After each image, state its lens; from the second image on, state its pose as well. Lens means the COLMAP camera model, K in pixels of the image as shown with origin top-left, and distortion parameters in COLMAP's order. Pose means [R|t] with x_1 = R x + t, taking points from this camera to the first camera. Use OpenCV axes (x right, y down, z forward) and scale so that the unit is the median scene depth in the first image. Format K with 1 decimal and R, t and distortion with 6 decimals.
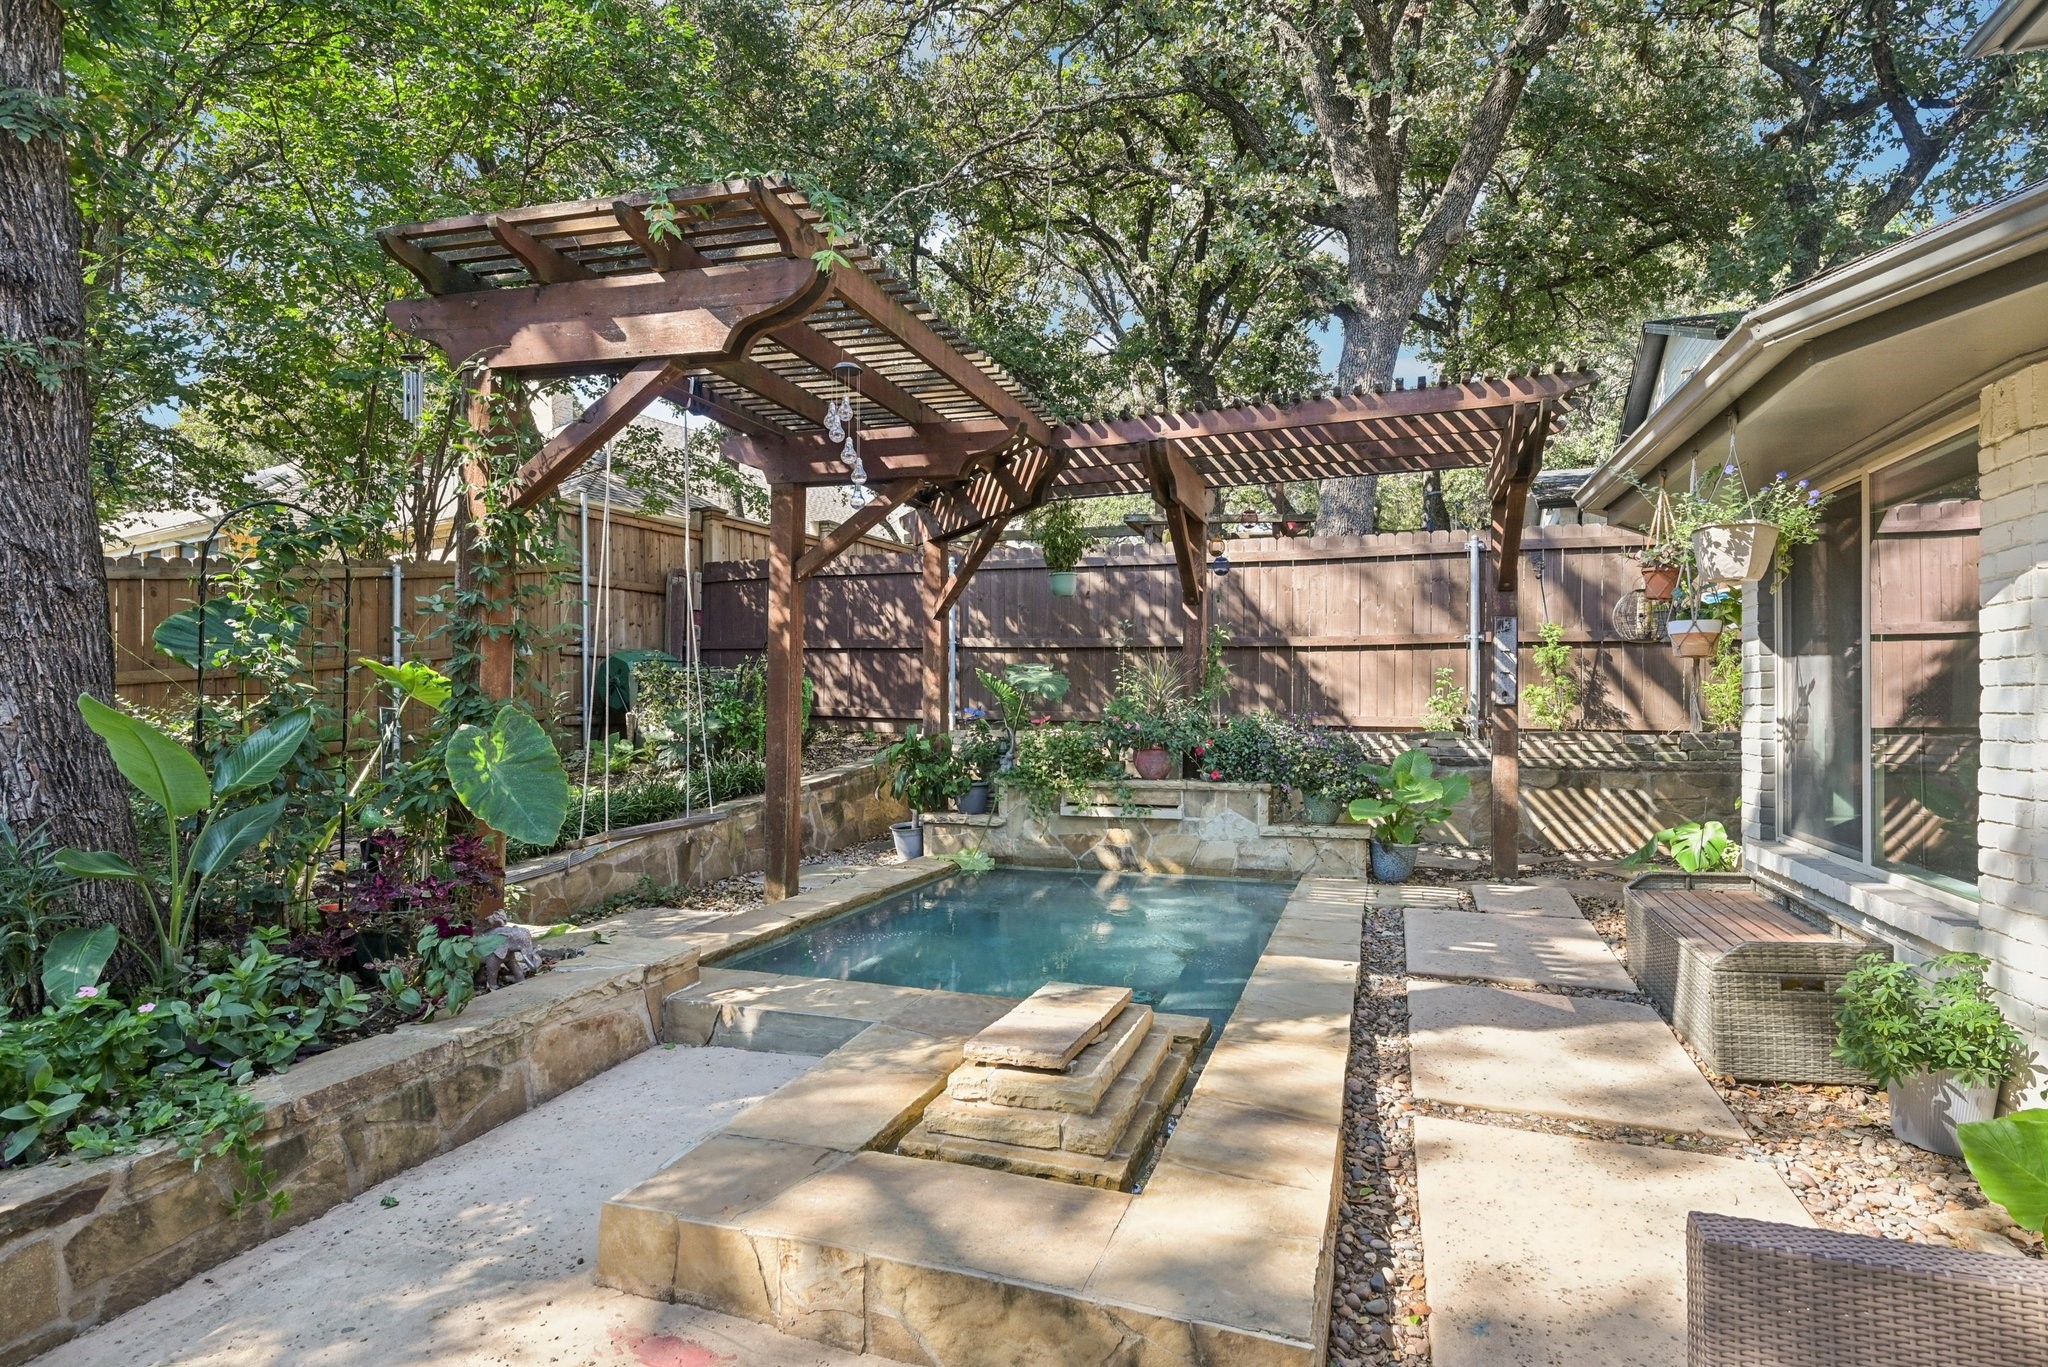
lens RADIAL K [[1021.3, 0, 1024.7], [0, 1021.3, 701.4], [0, 0, 1]] dist [-0.004353, -0.000927]
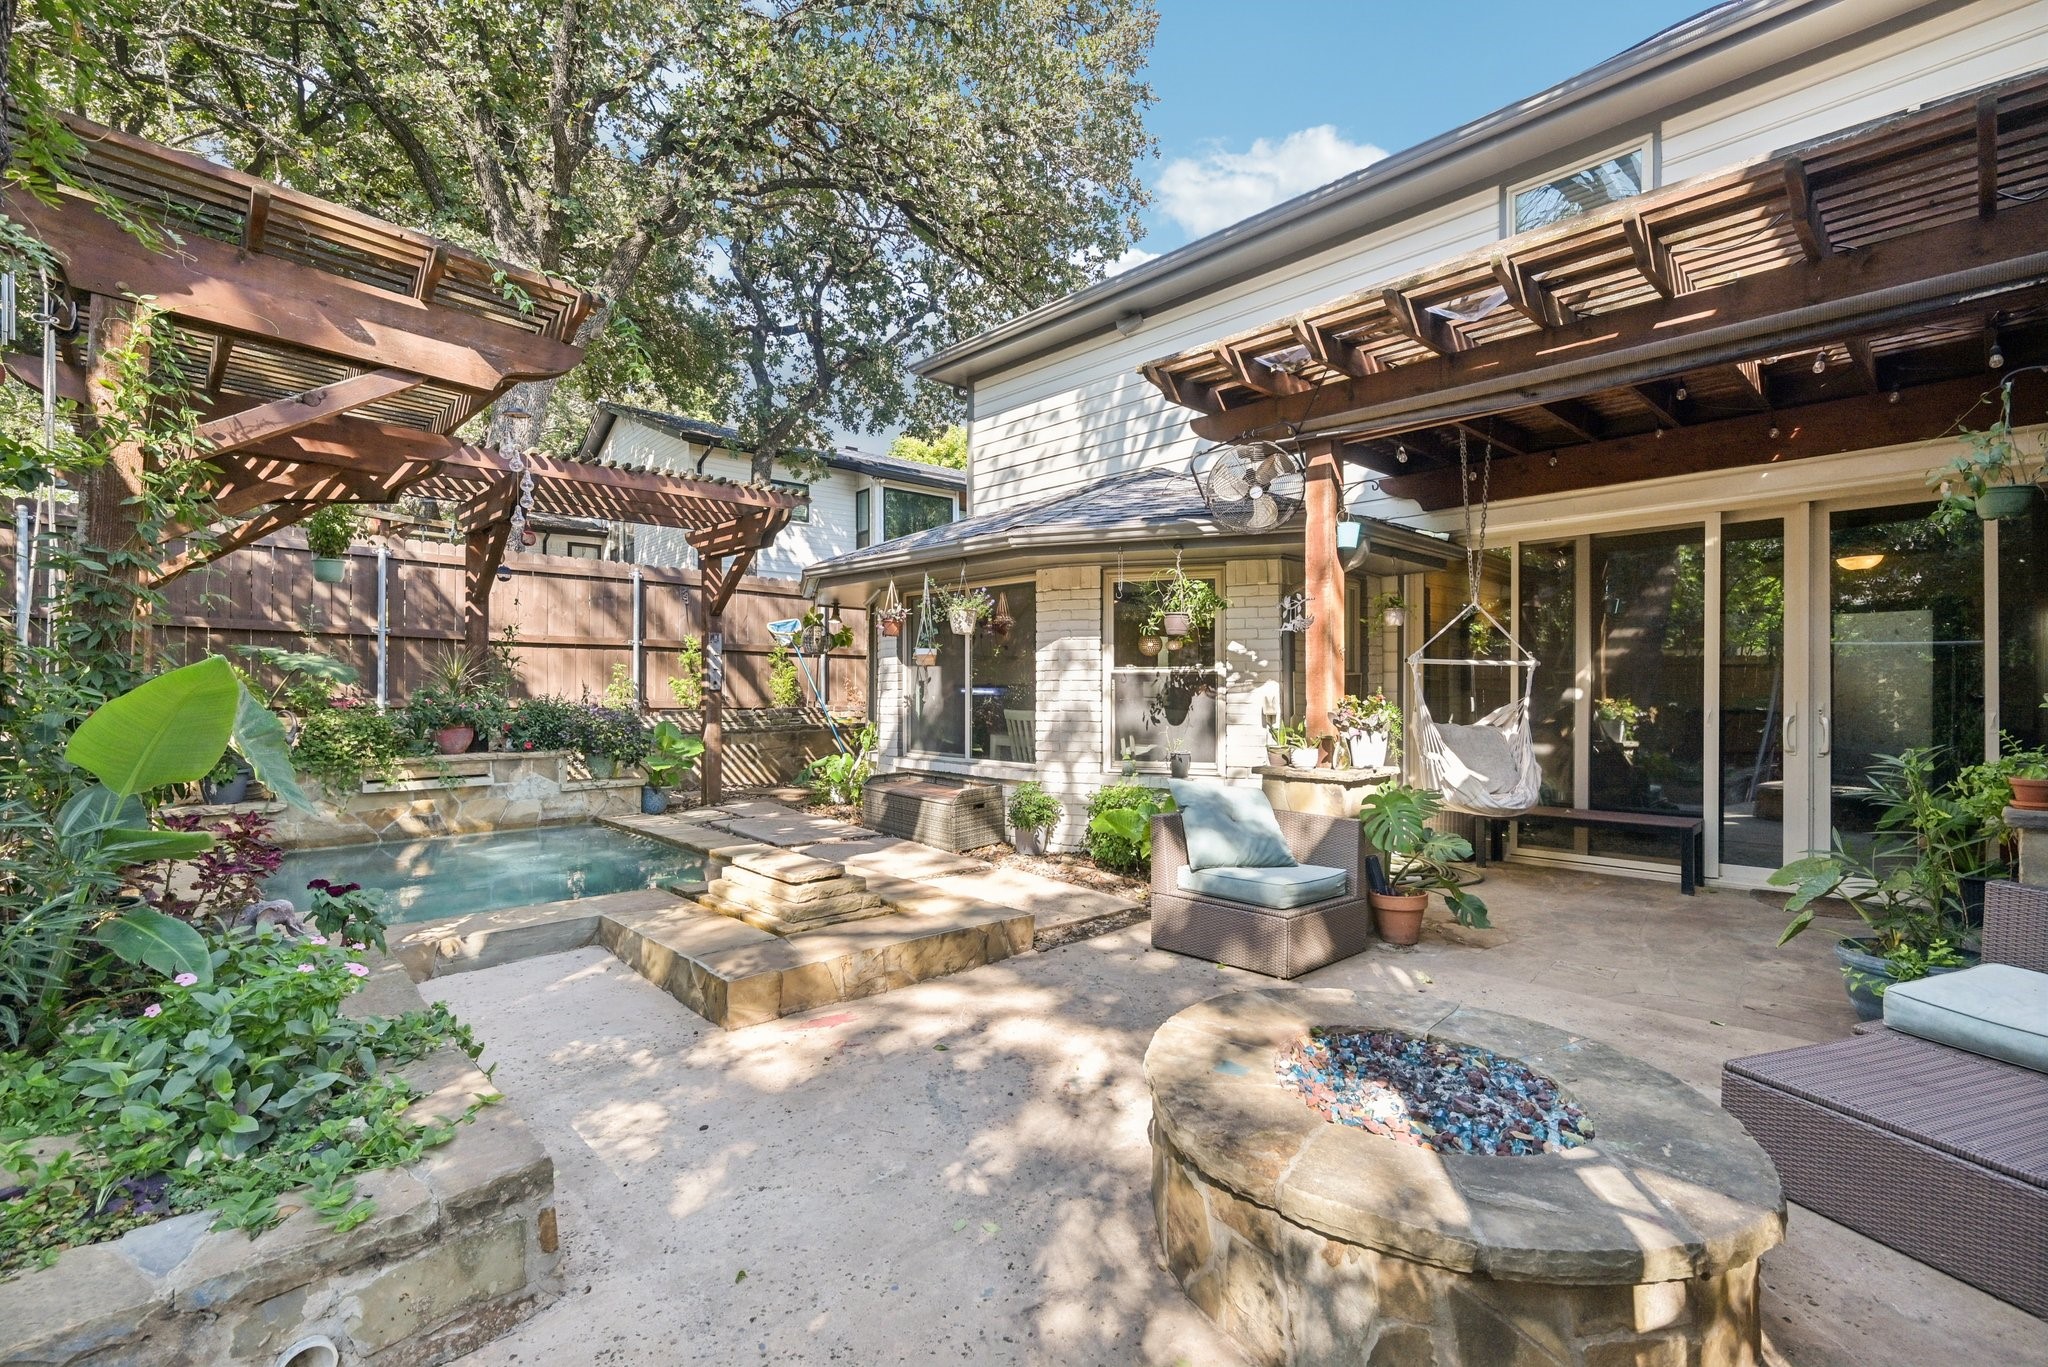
lens RADIAL K [[908.7, 0, 1022.0], [0, 908.7, 692.5], [0, 0, 1]] dist [-0.000214, -0.000030]
pose [[0.461459, 0.004075, 0.887152, -0.961618], [-0.001646, 0.999992, -0.003737, 0.020873], [-0.887160, 0.000264, 0.461462, -0.065373]]
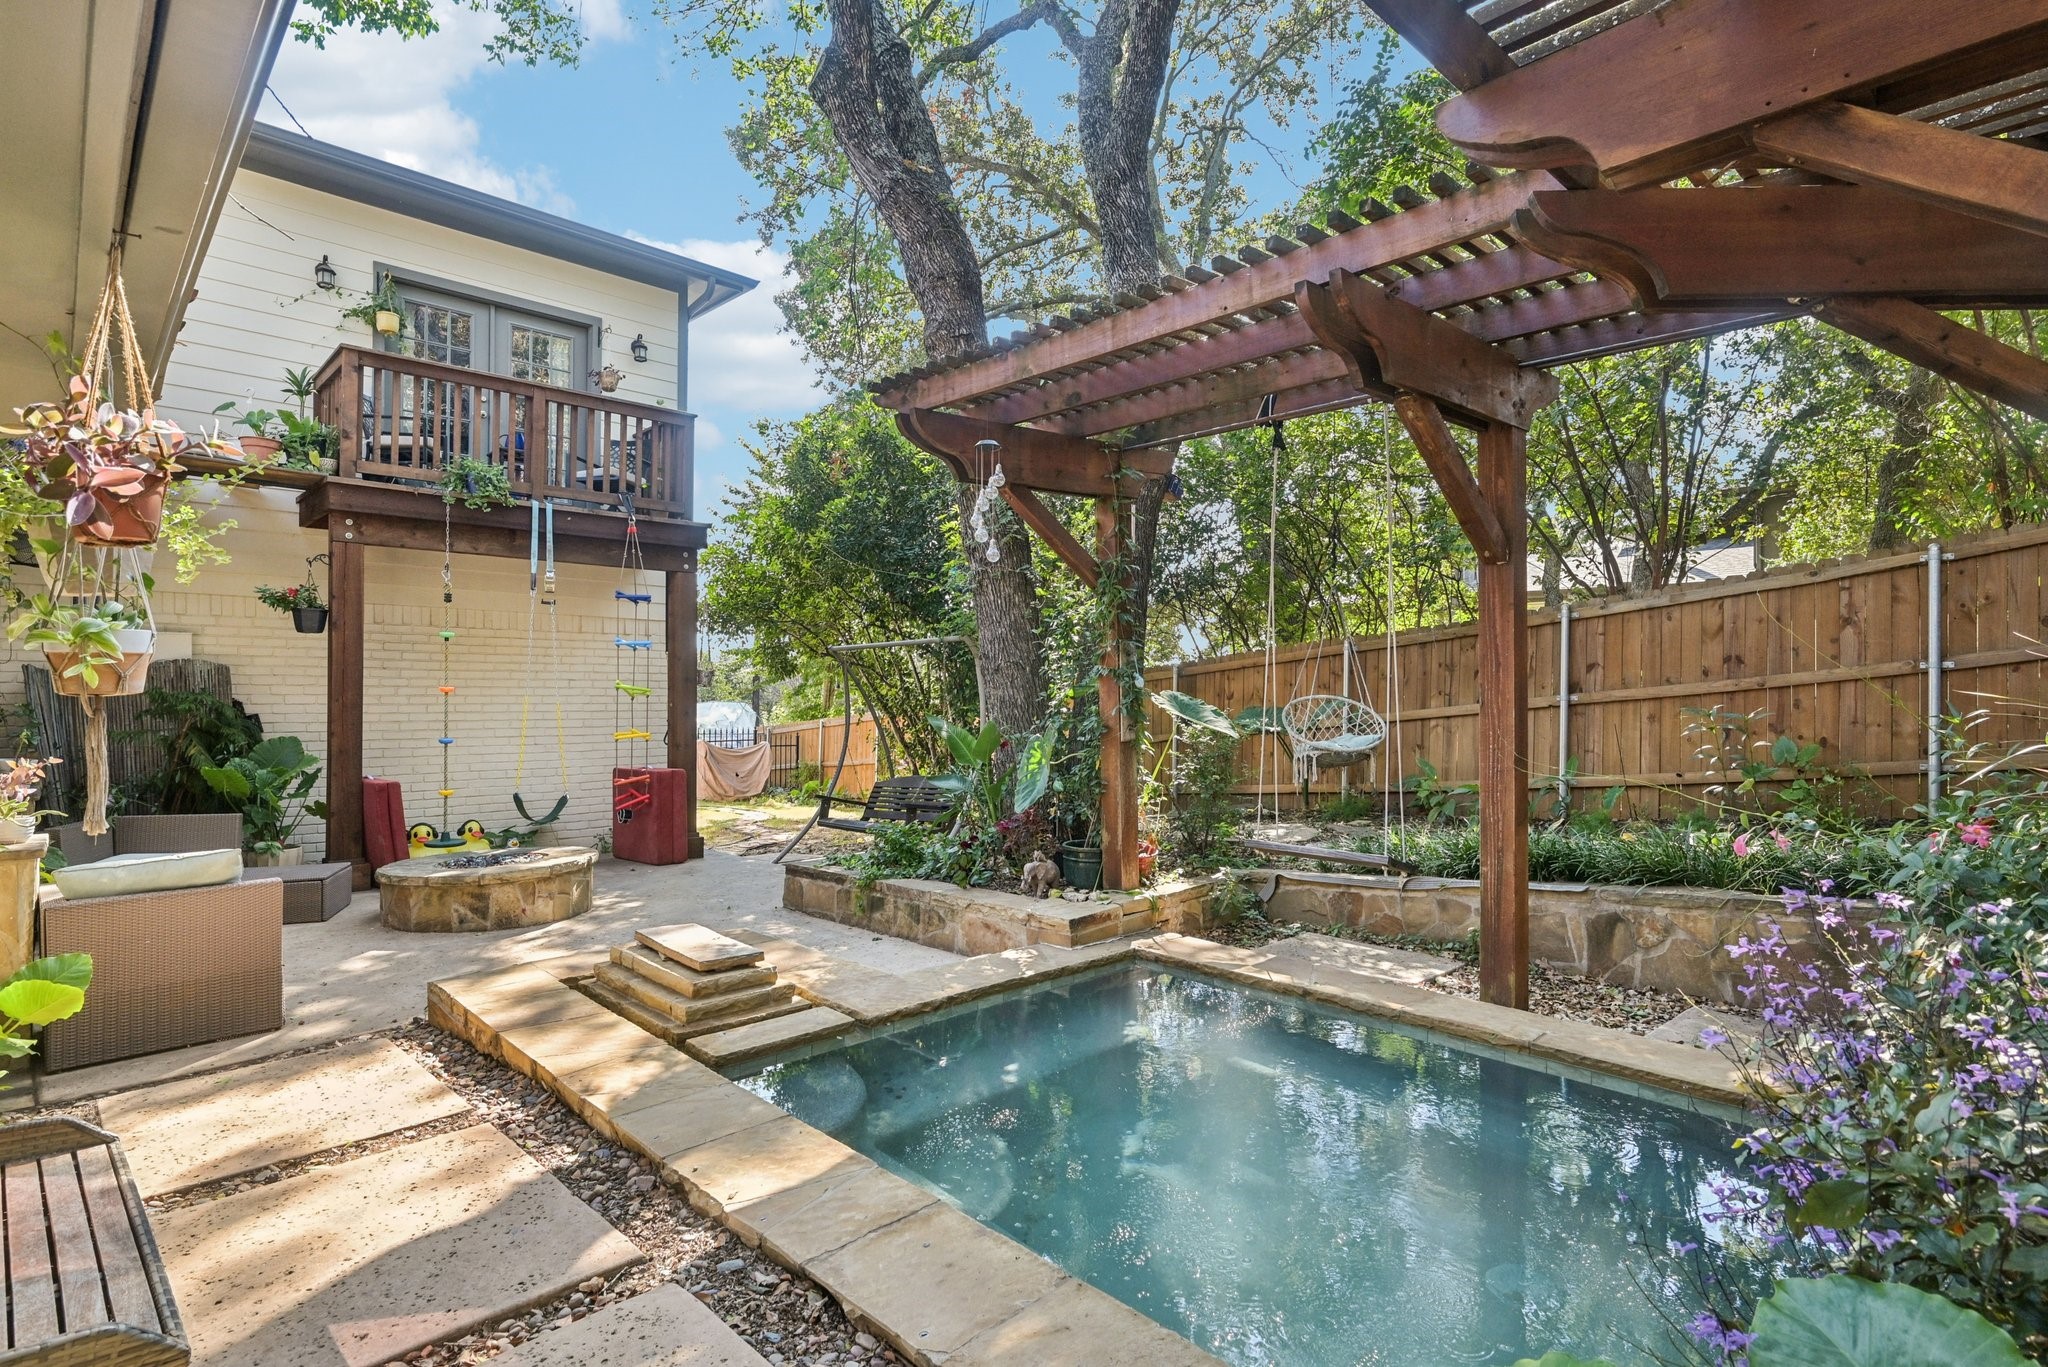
lens RADIAL K [[1021.3, 0, 1024.7], [0, 1021.3, 701.4], [0, 0, 1]] dist [-0.004353, -0.000927]
pose [[-0.444954, 0.009382, -0.895504, 0.933425], [-0.003258, 0.999922, 0.012095, -0.049216], [0.895548, 0.008299, -0.444888, 1.709032]]
